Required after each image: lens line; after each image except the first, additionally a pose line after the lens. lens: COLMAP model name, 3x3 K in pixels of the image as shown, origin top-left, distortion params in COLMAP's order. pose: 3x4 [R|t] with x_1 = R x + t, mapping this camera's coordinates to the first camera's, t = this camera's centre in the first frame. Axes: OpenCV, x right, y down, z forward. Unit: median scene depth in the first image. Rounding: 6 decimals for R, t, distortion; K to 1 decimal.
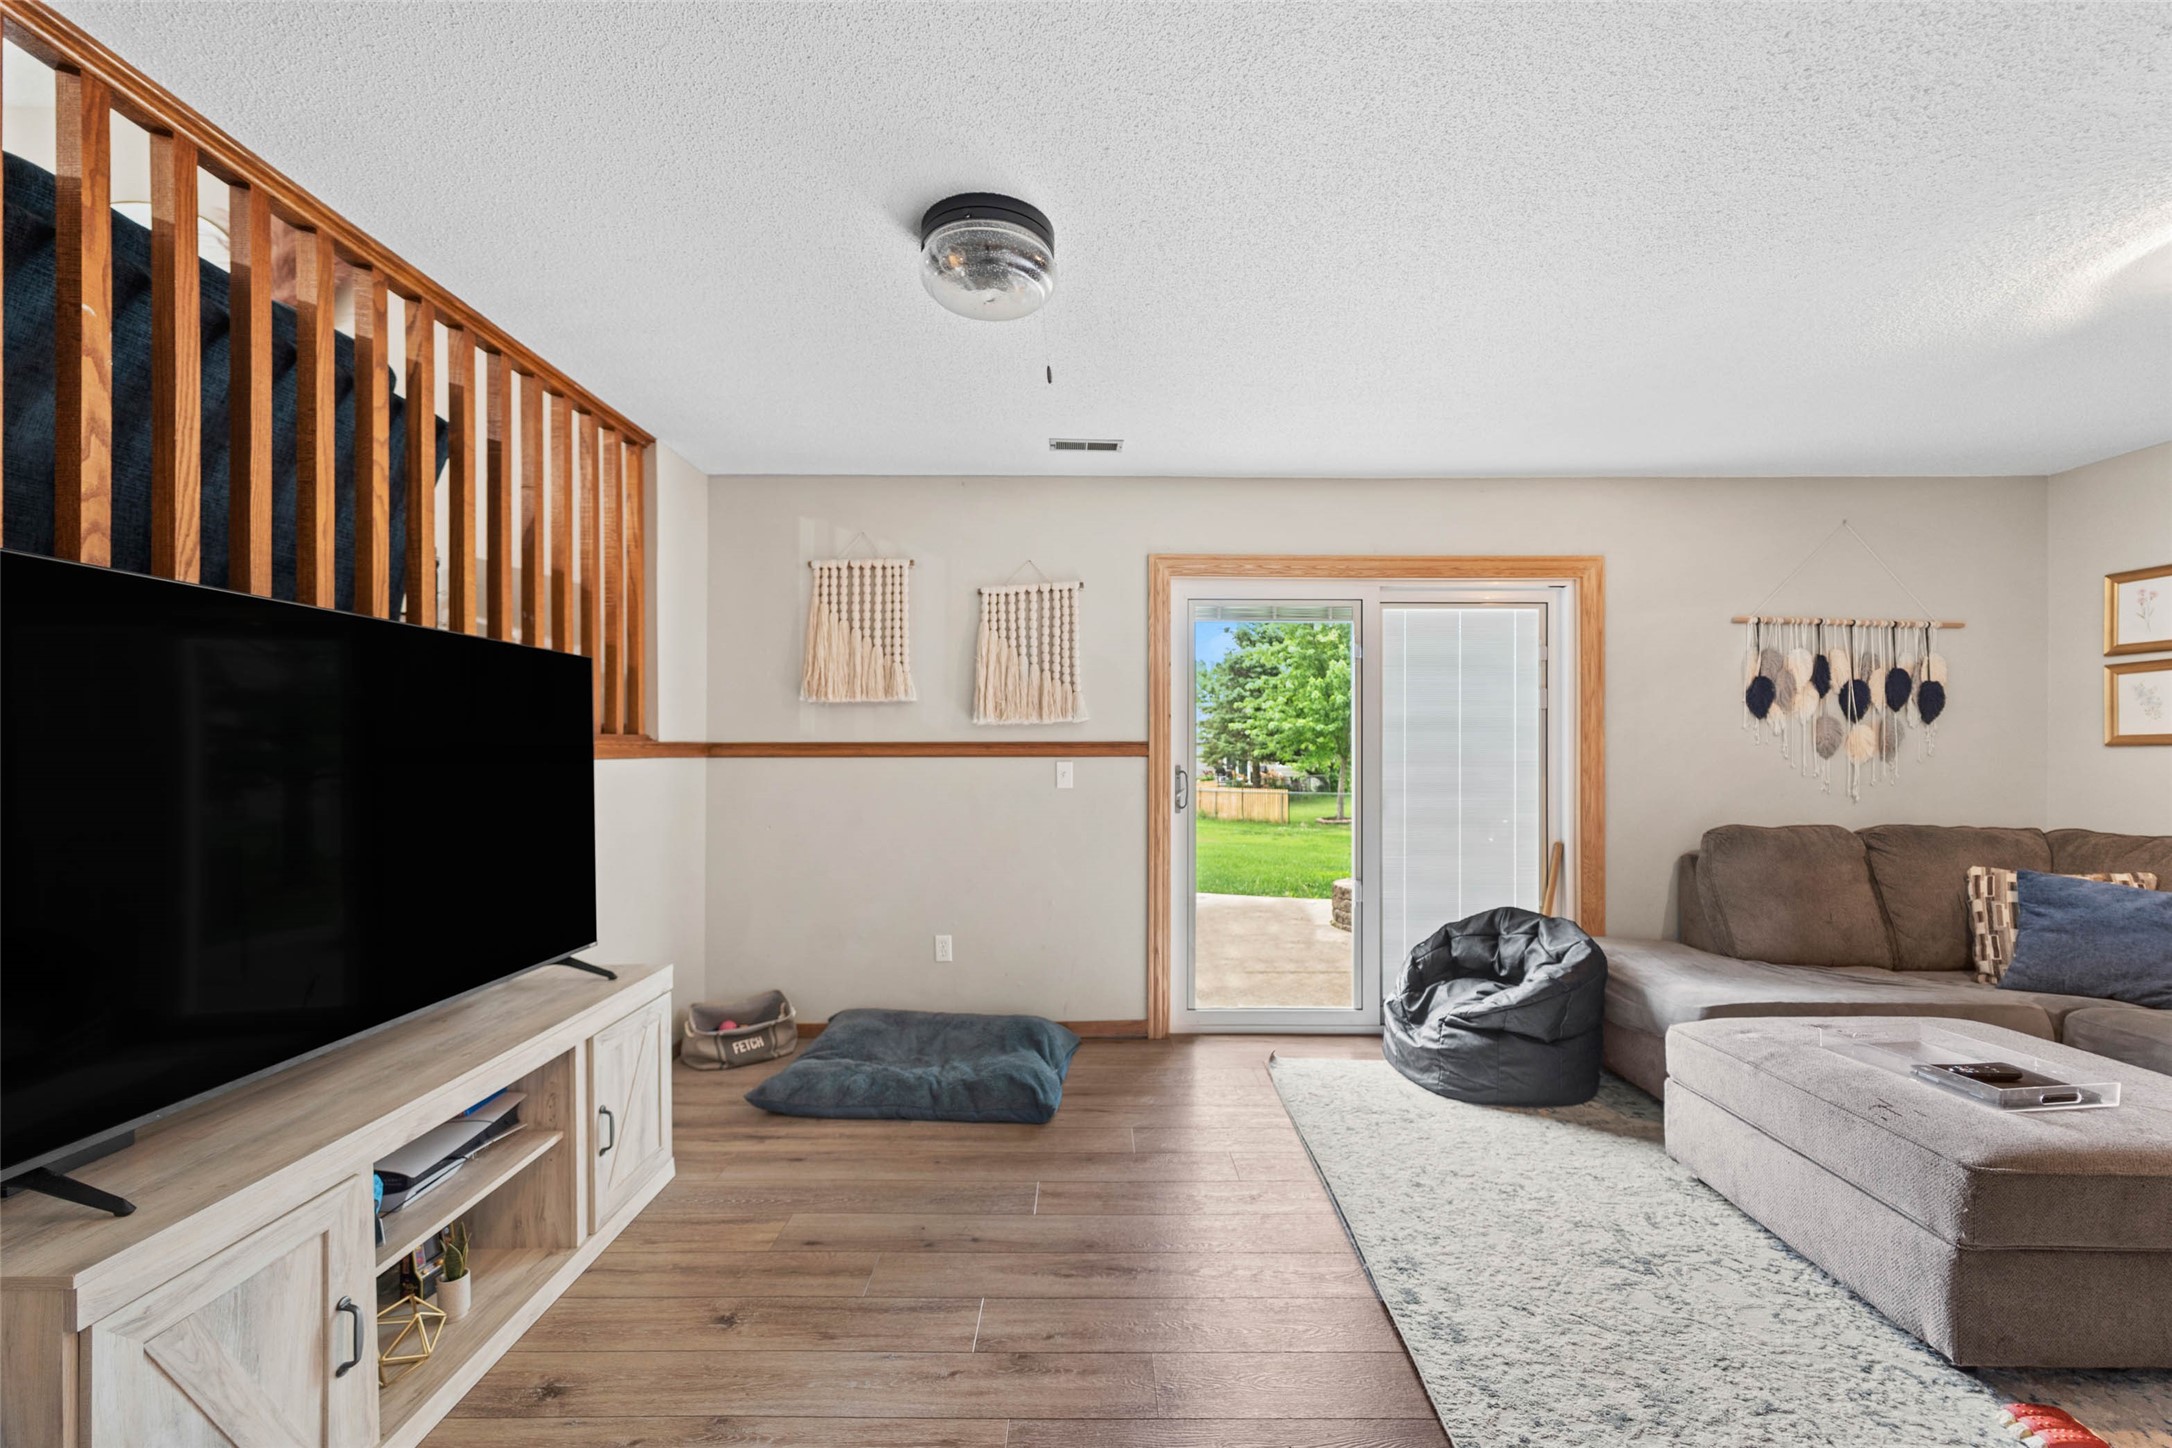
lens RADIAL K [[875.8, 0, 1102.1], [0, 875.8, 754.6], [0, 0, 1]] dist [0.004339, -0.002496]
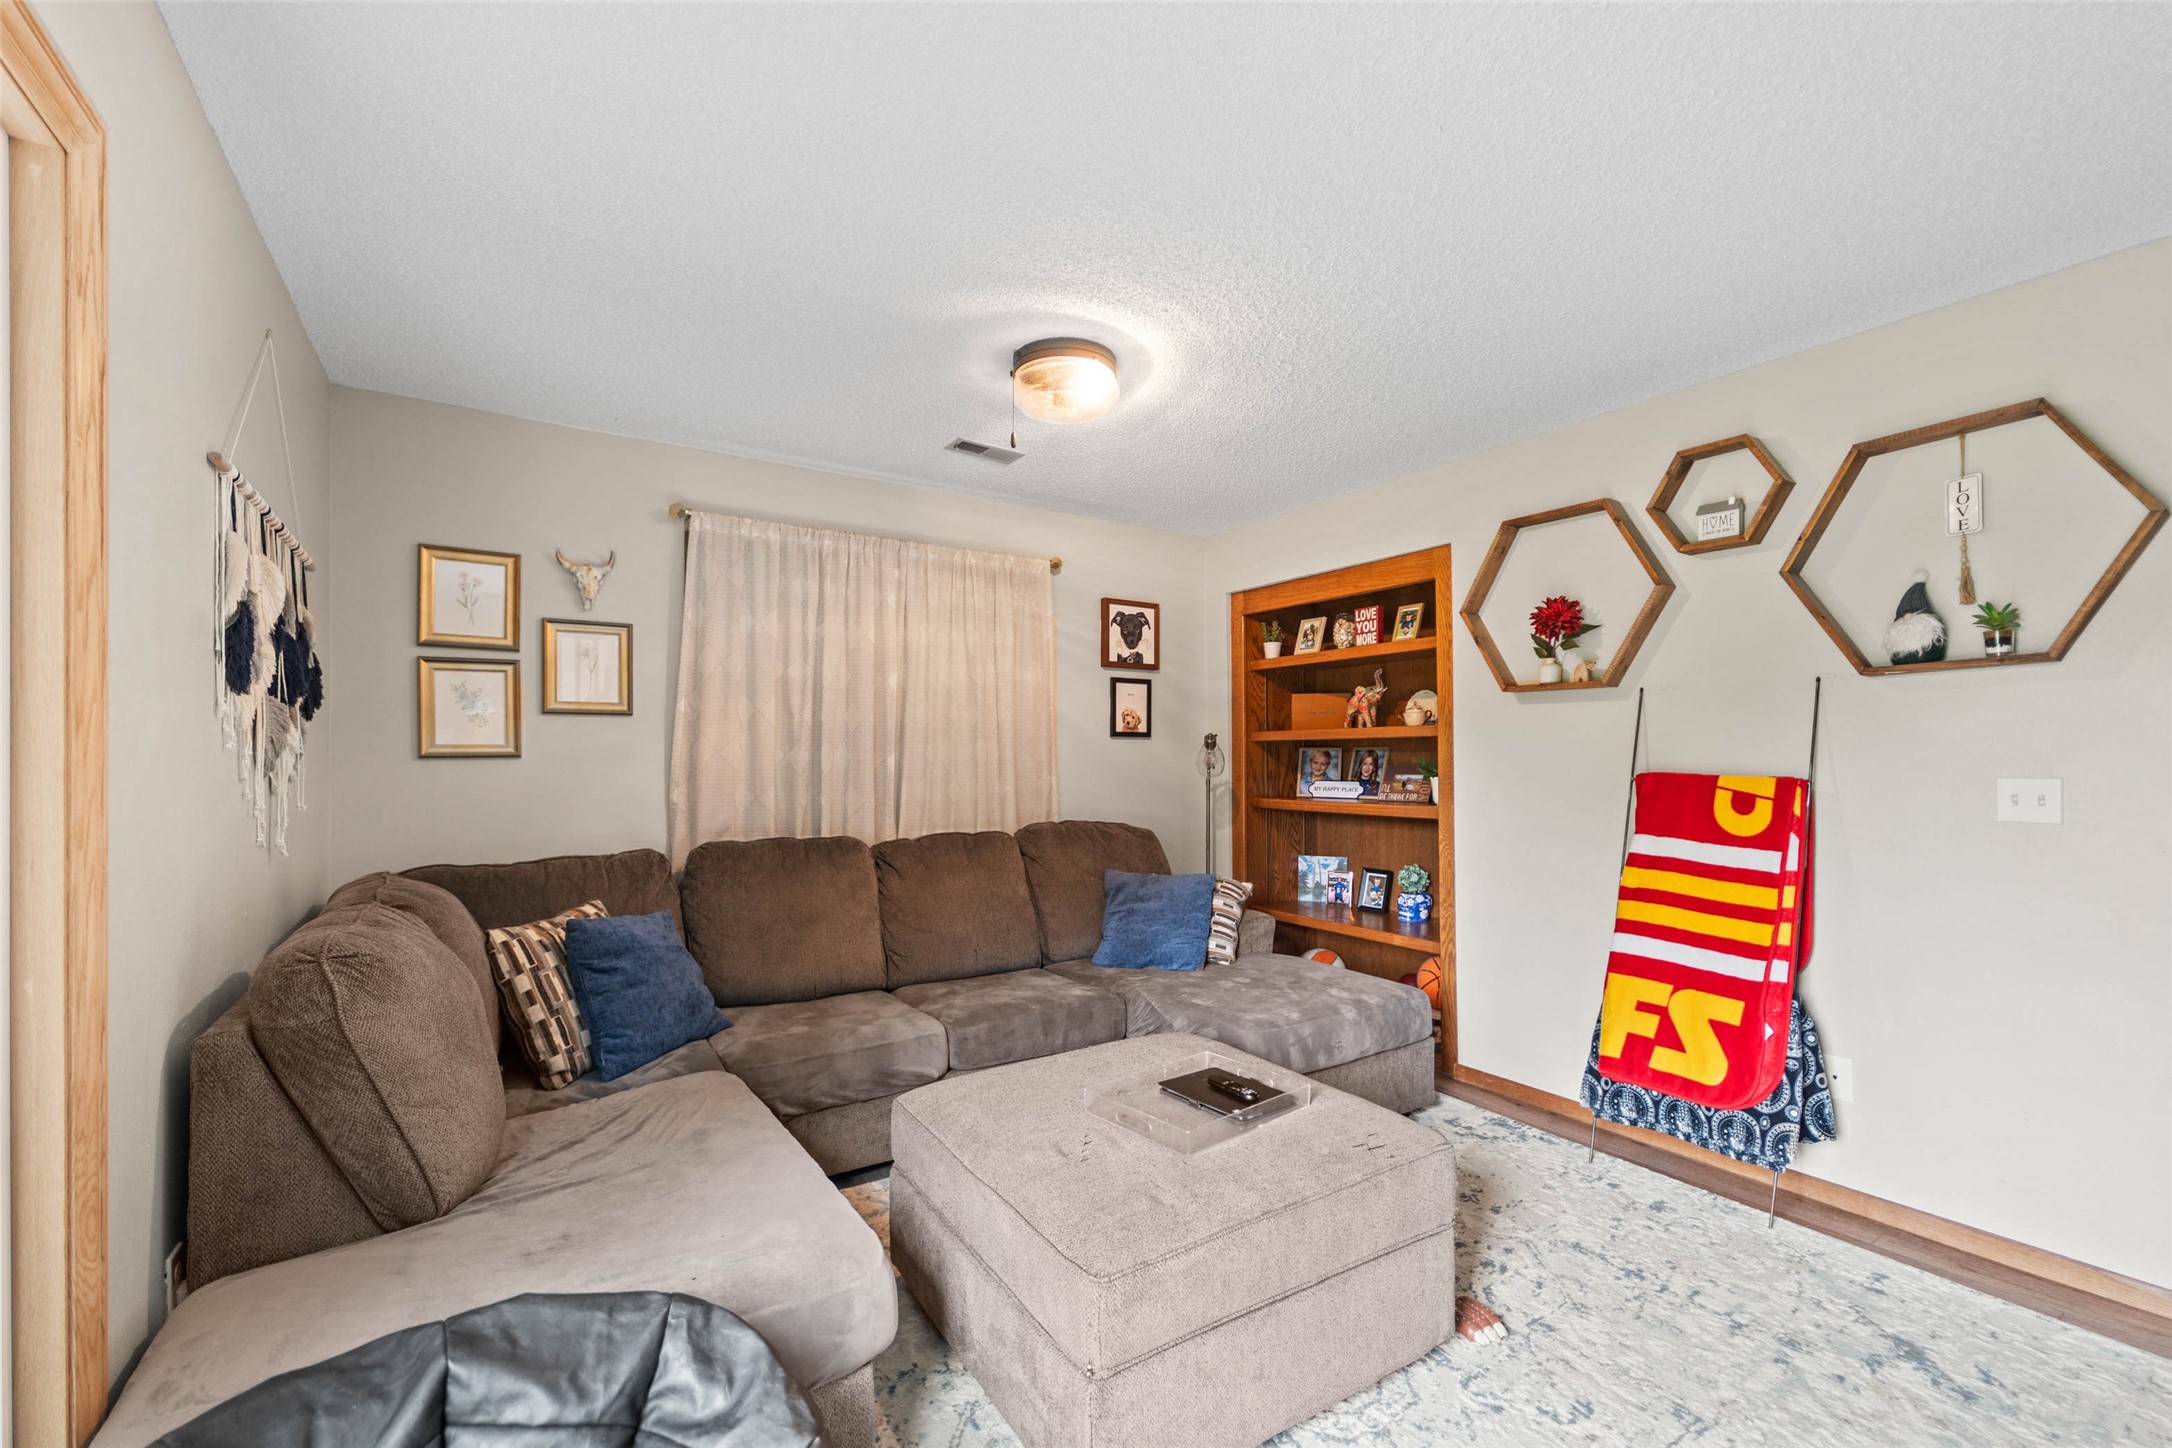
lens RADIAL K [[875.8, 0, 1109.1], [0, 875.8, 751.1], [0, 0, 1]] dist [0.004339, -0.002496]
pose [[-0.527785, 0.011438, 0.849301, 0.143501], [0.005984, 0.999935, -0.009748, -0.004965], [-0.849357, -0.000062, -0.527819, 0.951954]]
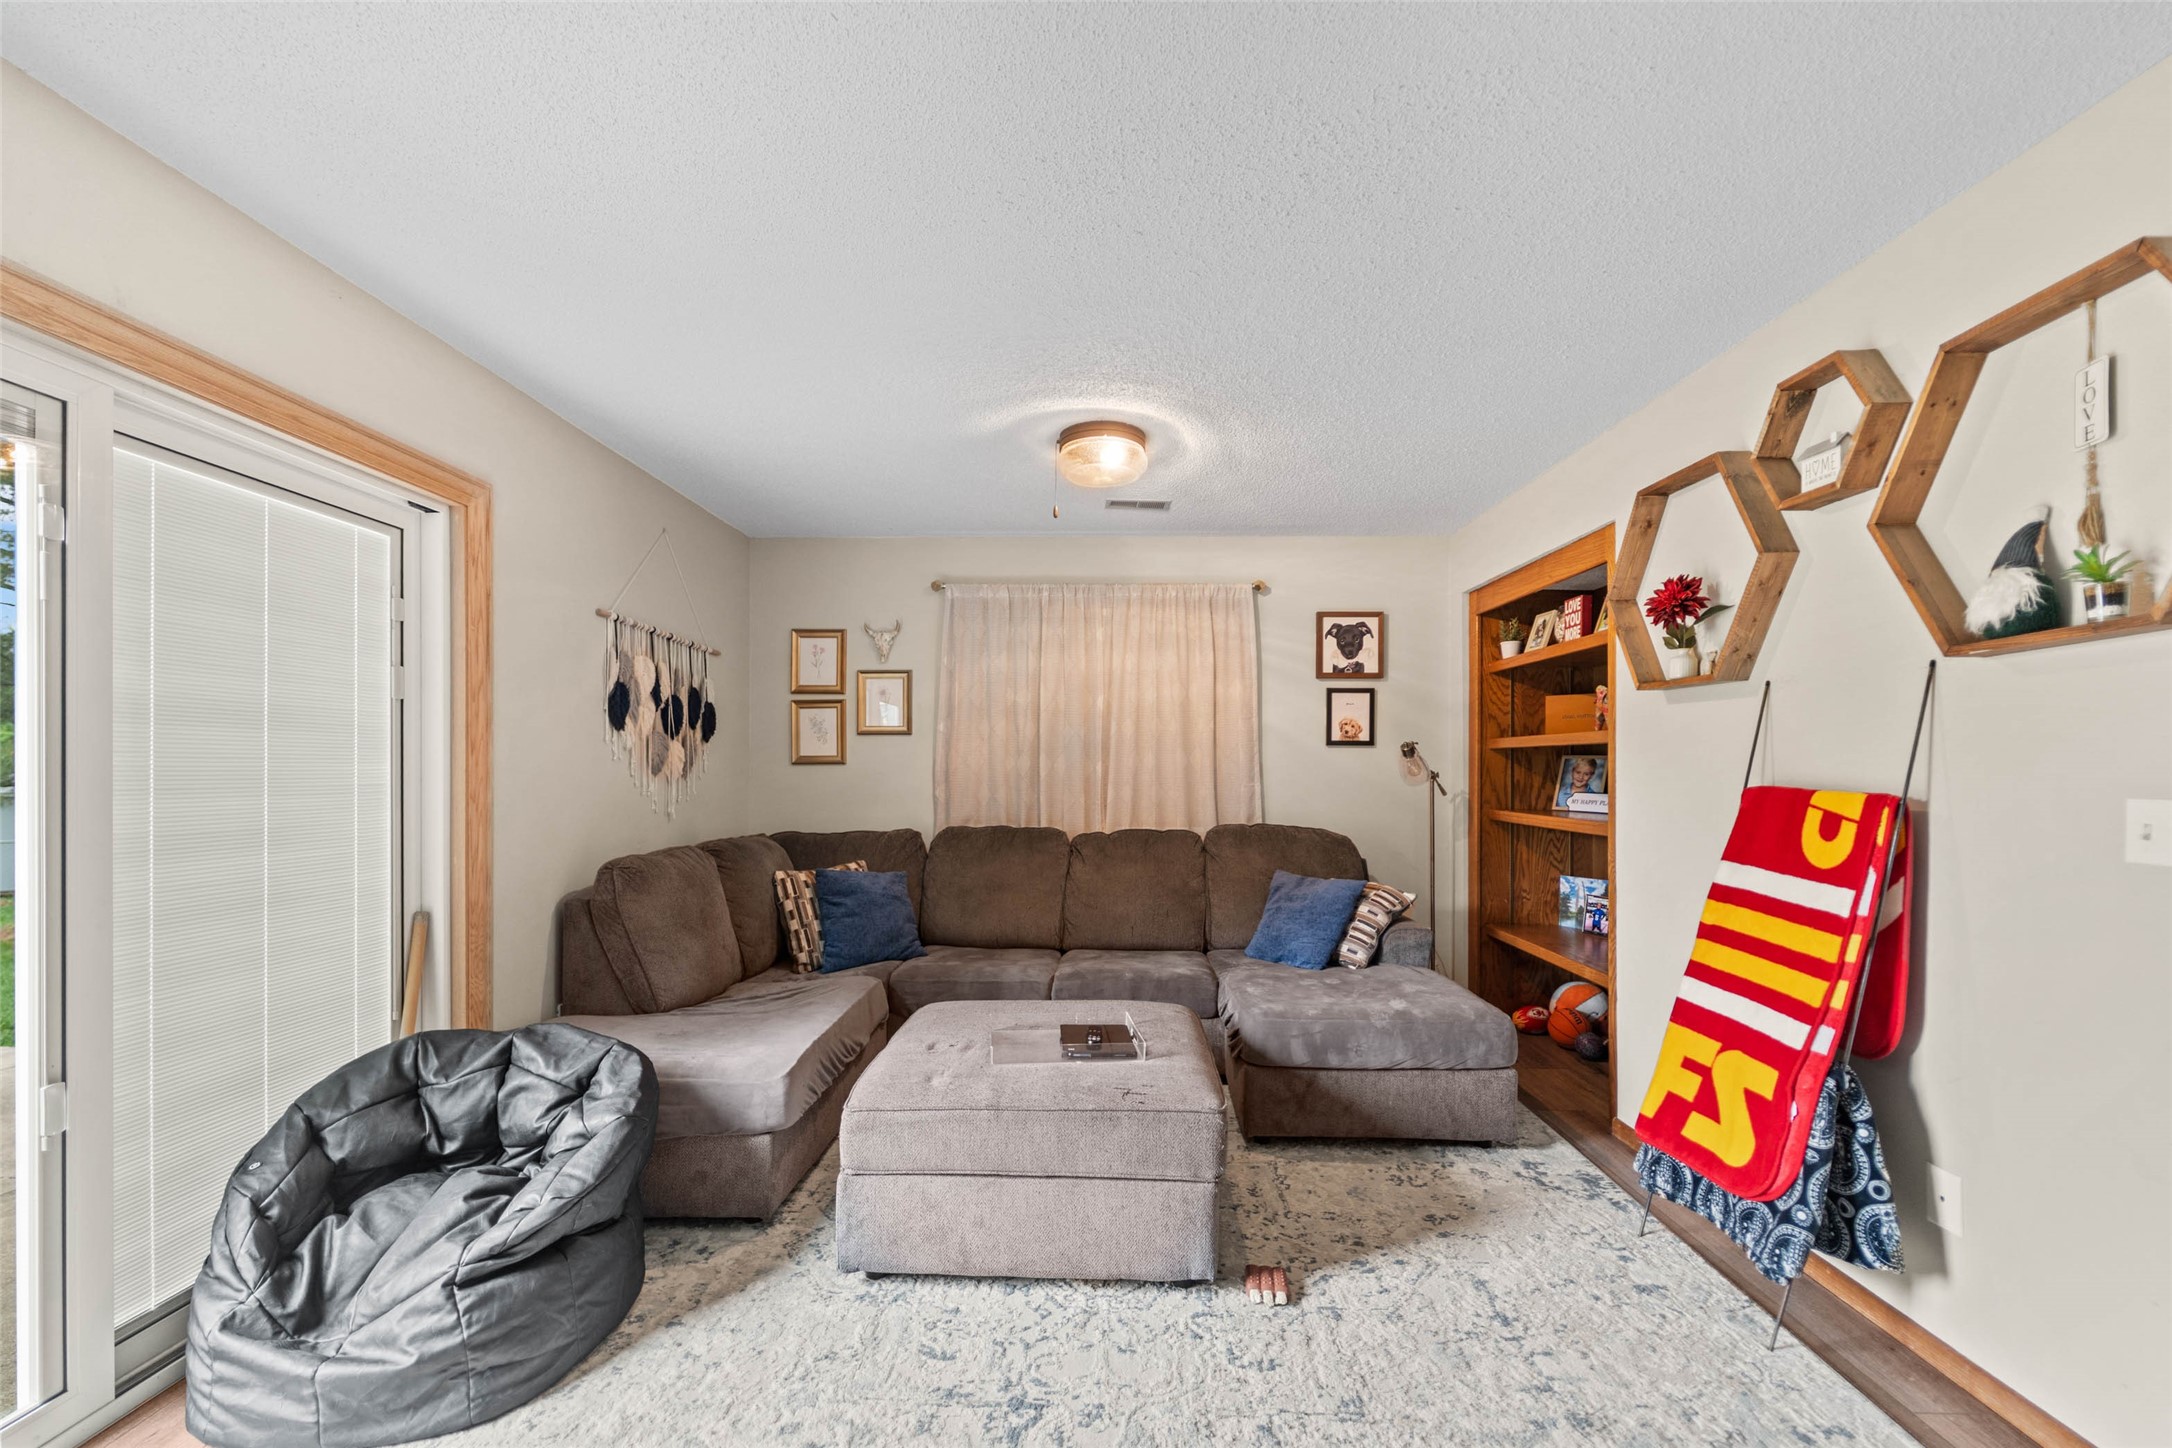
lens RADIAL K [[875.8, 0, 1108.3], [0, 875.8, 767.1], [0, 0, 1]] dist [0.004339, -0.002496]
pose [[0.028823, 0.002271, 0.999582, -0.114337], [0.000499, 0.999997, -0.002286, -0.002849], [-0.999584, 0.000564, 0.028822, 0.545316]]
